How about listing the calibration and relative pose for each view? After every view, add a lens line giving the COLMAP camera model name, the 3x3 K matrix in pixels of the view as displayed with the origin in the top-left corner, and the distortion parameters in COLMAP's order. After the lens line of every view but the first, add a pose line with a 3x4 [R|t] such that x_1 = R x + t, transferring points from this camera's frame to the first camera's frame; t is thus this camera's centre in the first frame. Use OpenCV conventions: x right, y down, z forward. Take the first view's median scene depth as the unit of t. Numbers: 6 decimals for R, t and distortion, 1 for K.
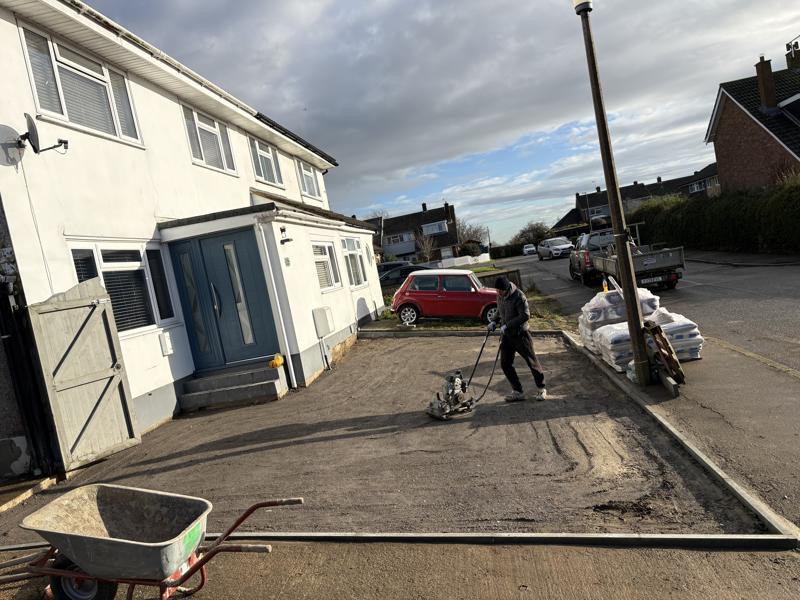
lens RADIAL K [[605.4, 0, 410.0], [0, 605.4, 303.7], [0, 0, 1]] dist [0.039701, -0.040047]
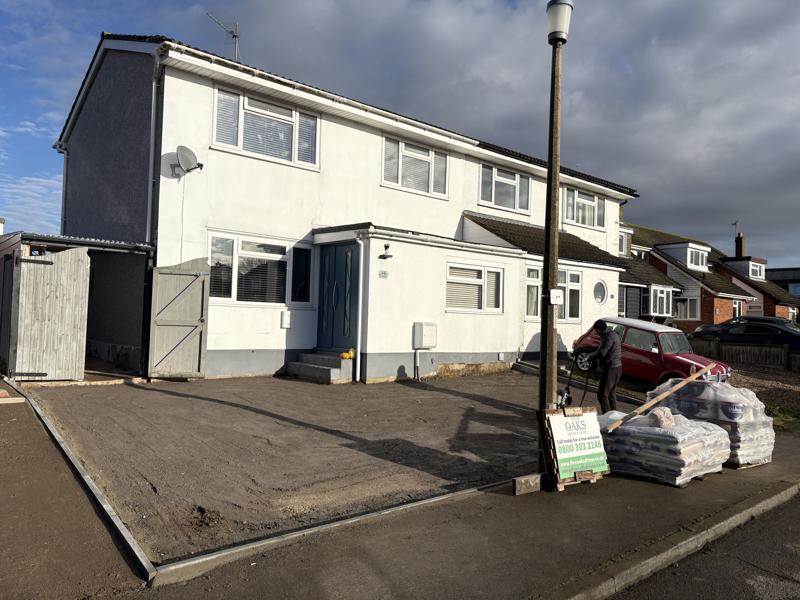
lens RADIAL K [[605.4, 0, 403.1], [0, 605.4, 302.6], [0, 0, 1]] dist [0.039701, -0.040047]
pose [[0.721569, 0.191197, -0.665419, 0.597563], [-0.213483, 0.975724, 0.048861, -0.080954], [0.658607, 0.106799, 0.744869, 0.177362]]
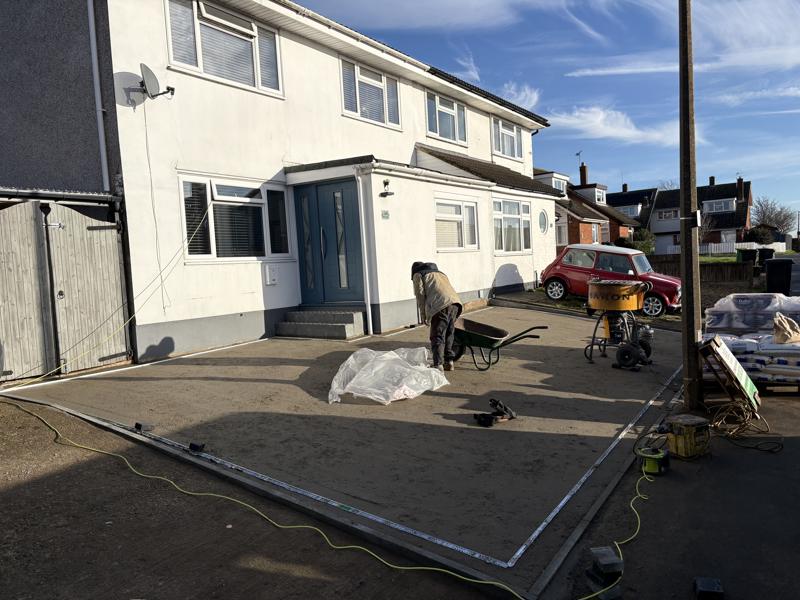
lens RADIAL K [[605.4, 0, 404.9], [0, 605.4, 303.3], [0, 0, 1]] dist [0.039701, -0.040047]
pose [[0.888152, 0.167490, -0.427941, 0.292530], [-0.142259, 0.985680, 0.090536, -0.018316], [0.436976, -0.019531, 0.899261, 0.086847]]
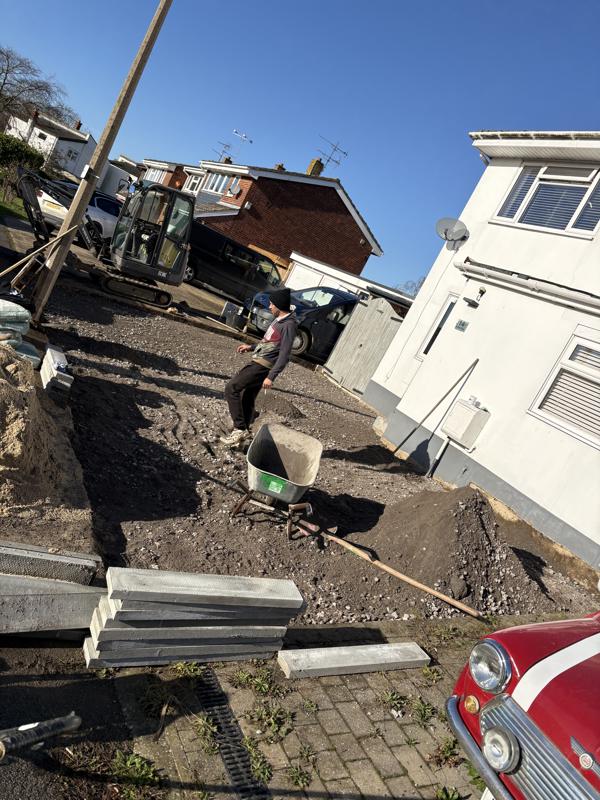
lens RADIAL K [[605.4, 0, 306.8], [0, 605.4, 407.6], [0, 0, 1]] dist [0.039701, -0.040047]
pose [[-0.786577, -0.090609, -0.610809, 0.486116], [-0.348804, 0.881444, 0.318422, -0.164781], [0.509542, 0.463516, -0.724928, 1.567533]]
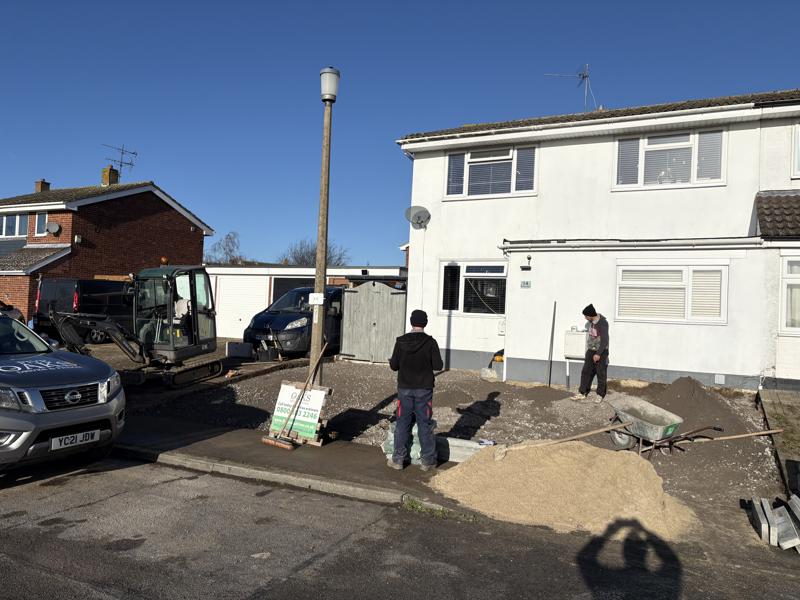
lens RADIAL K [[605.4, 0, 400.5], [0, 605.4, 302.8], [0, 0, 1]] dist [0.039701, -0.040047]
pose [[-0.337464, 0.153259, -0.928779, 1.028235], [-0.039679, 0.983465, 0.176700, -0.239646], [0.940502, 0.096484, -0.325803, 1.165465]]
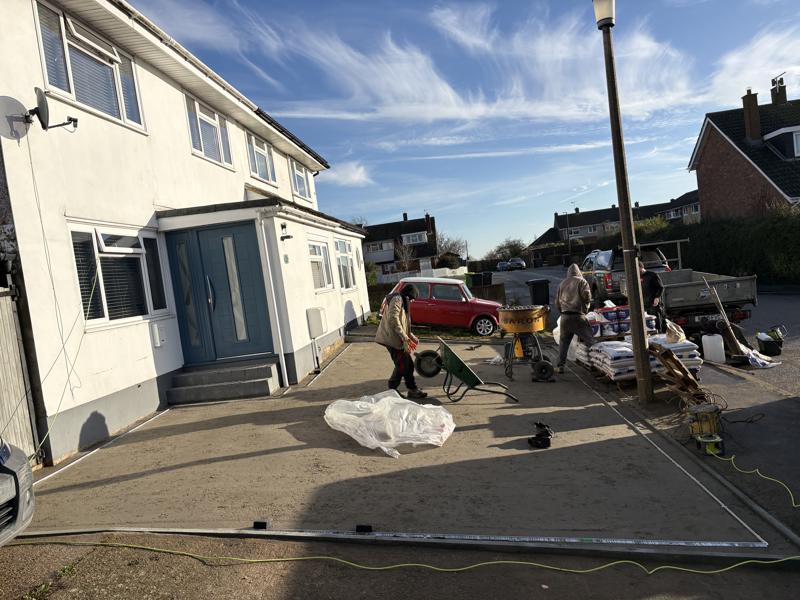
lens RADIAL K [[605.4, 0, 402.0], [0, 605.4, 303.2], [0, 0, 1]] dist [0.039701, -0.040047]
pose [[0.997790, 0.058101, 0.032251, -0.042329], [-0.057552, 0.998186, -0.017692, 0.009069], [-0.033220, 0.015797, 0.999323, 0.012357]]
